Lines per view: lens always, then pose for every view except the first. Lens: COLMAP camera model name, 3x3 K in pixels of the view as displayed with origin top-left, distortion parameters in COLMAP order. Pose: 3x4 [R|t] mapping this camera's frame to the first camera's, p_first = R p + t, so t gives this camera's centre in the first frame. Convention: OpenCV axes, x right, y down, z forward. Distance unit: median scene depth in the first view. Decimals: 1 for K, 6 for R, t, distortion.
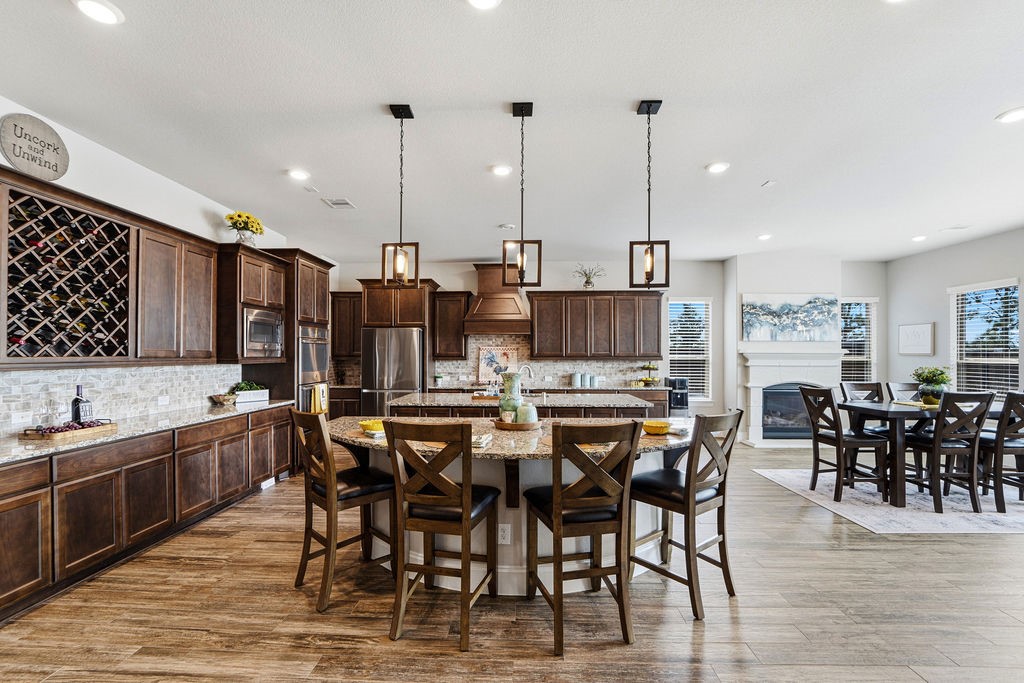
lens RADIAL K [[425.3, 0, 511.6], [0, 425.3, 354.2], [0, 0, 1]] dist [-0.023464, 0.000032]
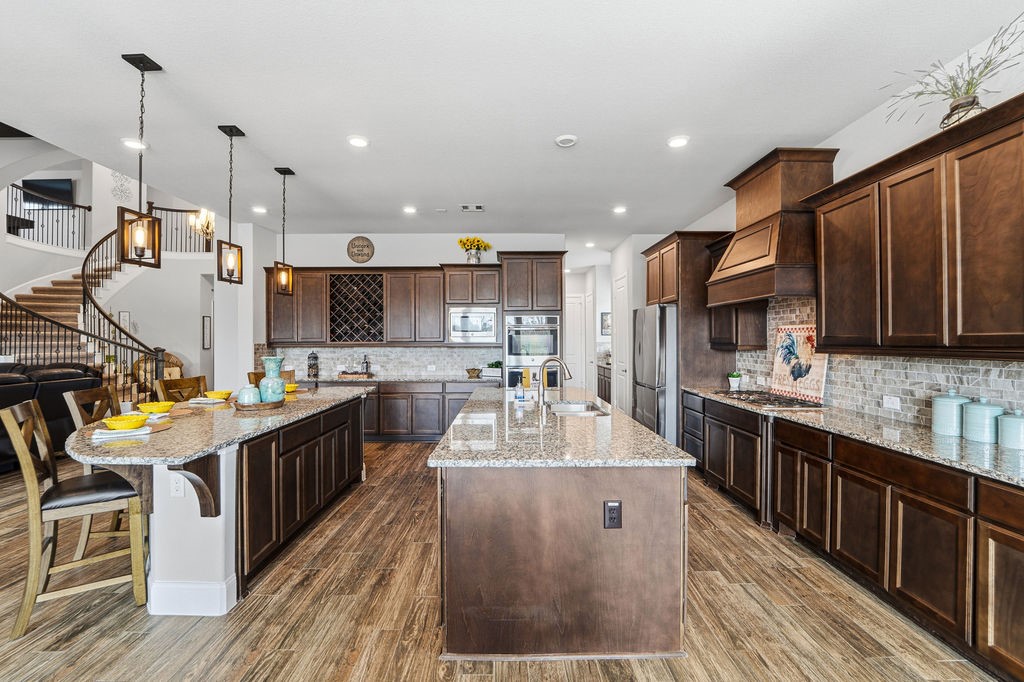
lens RADIAL K [[424.7, 0, 512.0], [0, 424.7, 341.0], [0, 0, 1]] dist [-0.019661, 0.000220]
pose [[0.039666, -0.000267, -0.999213, 0.665789], [0.000896, 1.000000, -0.000232, 0.002812], [0.999213, -0.000886, 0.039666, 0.956932]]
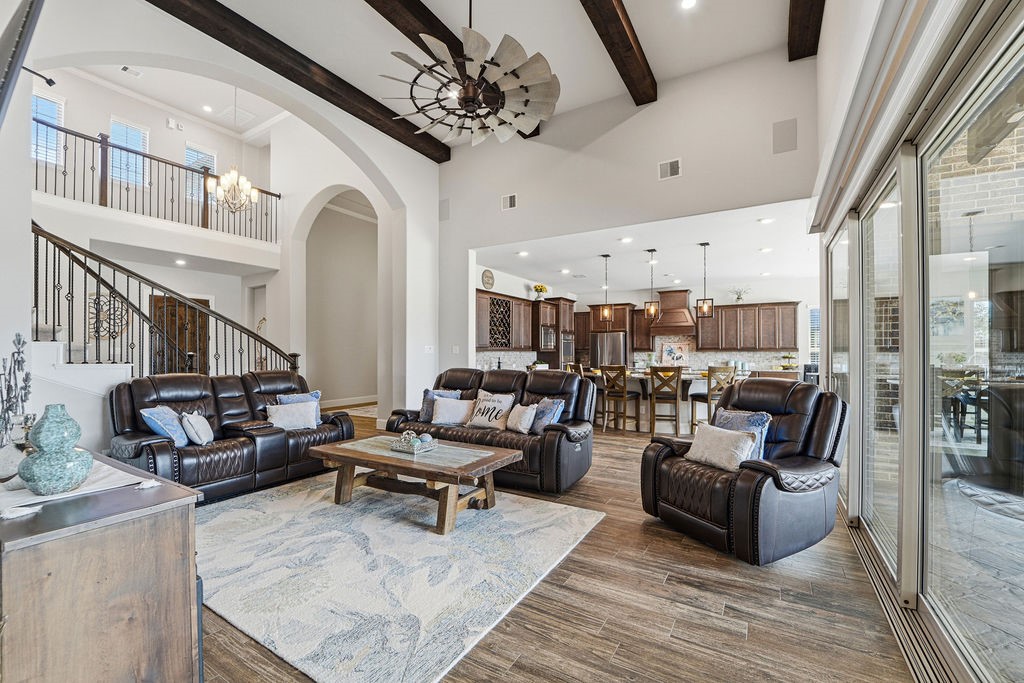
lens RADIAL K [[417.8, 0, 512.3], [0, 417.8, 352.3], [0, 0, 1]] dist [-0.018073, 0.000044]
pose [[0.870725, -0.001291, -0.491769, 0.293362], [0.001493, 0.999999, 0.000017, 0.022615], [0.491769, -0.000749, 0.870726, -0.901983]]
